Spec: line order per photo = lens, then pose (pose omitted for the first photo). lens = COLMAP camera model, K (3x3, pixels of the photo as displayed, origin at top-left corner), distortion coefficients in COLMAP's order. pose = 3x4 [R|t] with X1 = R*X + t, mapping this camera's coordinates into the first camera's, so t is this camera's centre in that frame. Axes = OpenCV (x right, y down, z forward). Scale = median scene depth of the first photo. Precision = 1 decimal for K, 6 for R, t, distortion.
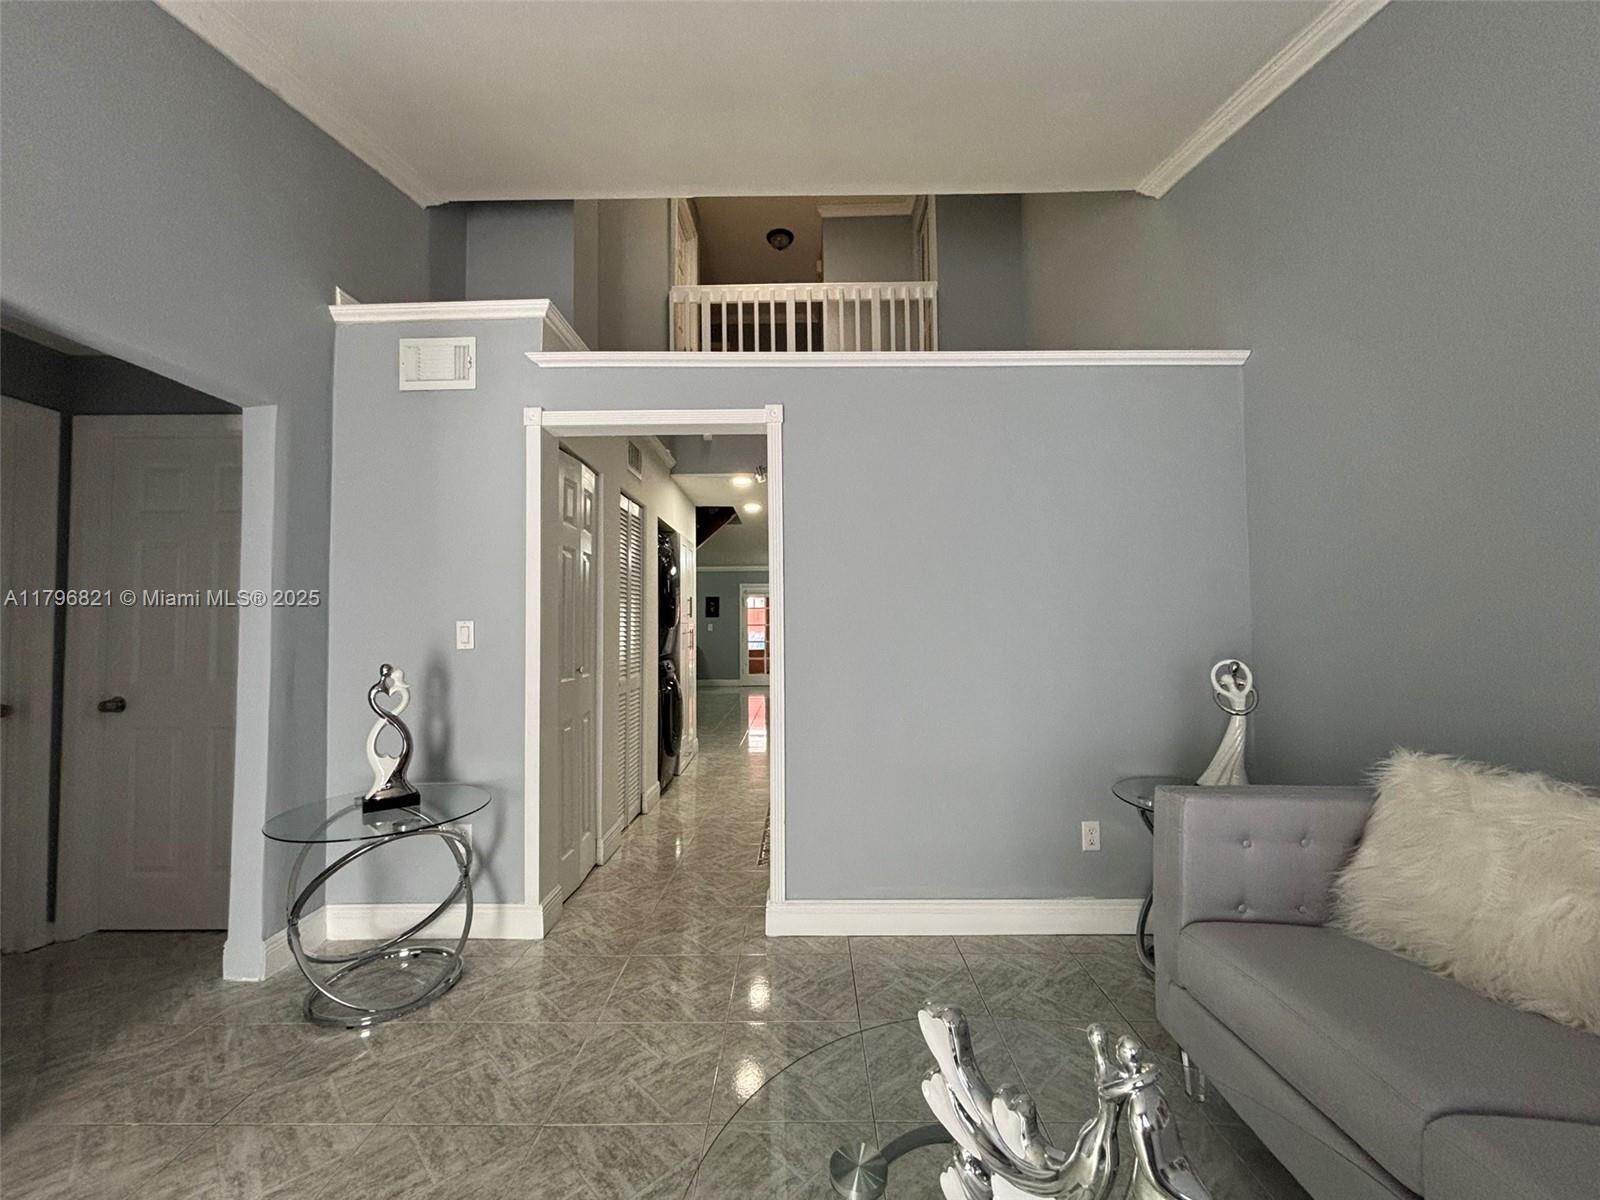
lens RADIAL K [[643.3, 0, 802.4], [0, 643.3, 600.4], [0, 0, 1]] dist [-0.007236, -0.000579]
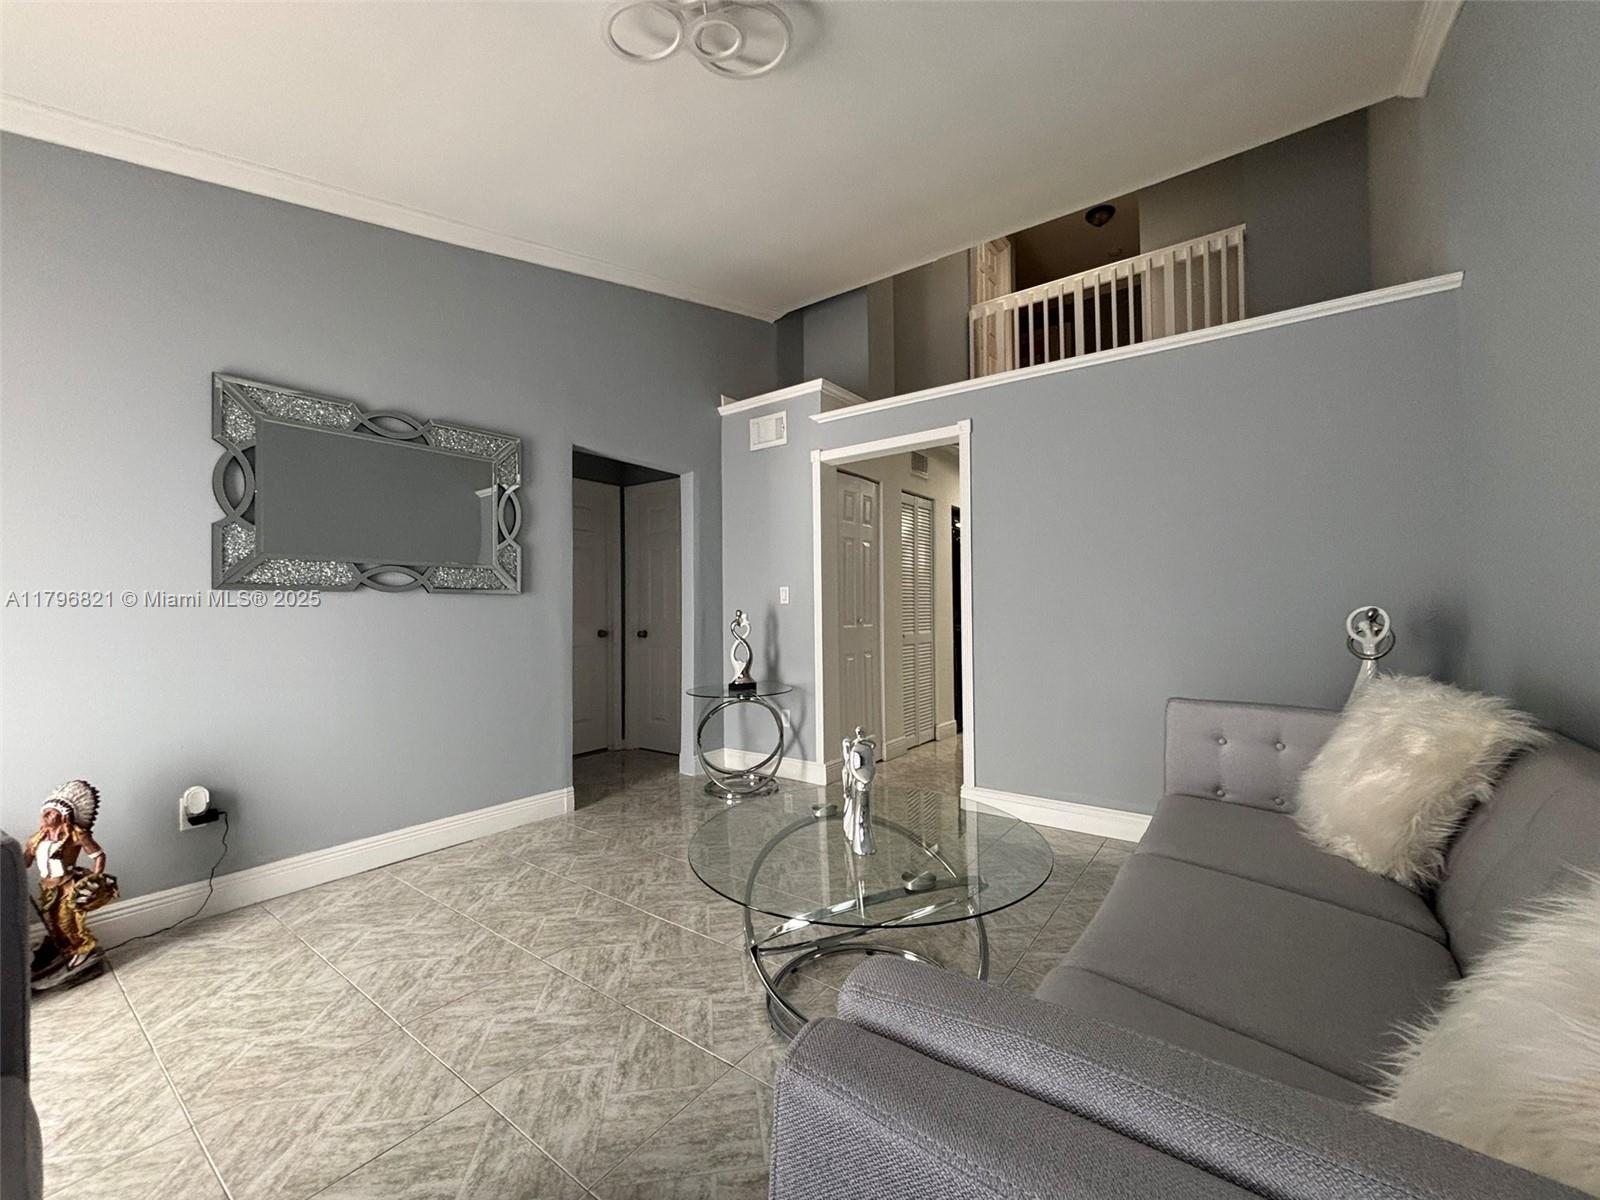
lens RADIAL K [[643.3, 0, 797.0], [0, 643.3, 602.9], [0, 0, 1]] dist [-0.007236, -0.000579]
pose [[0.803602, -0.005596, -0.595140, 0.478545], [0.022158, 0.999544, 0.020521, 0.041192], [0.594754, -0.029678, 0.803360, -0.301725]]
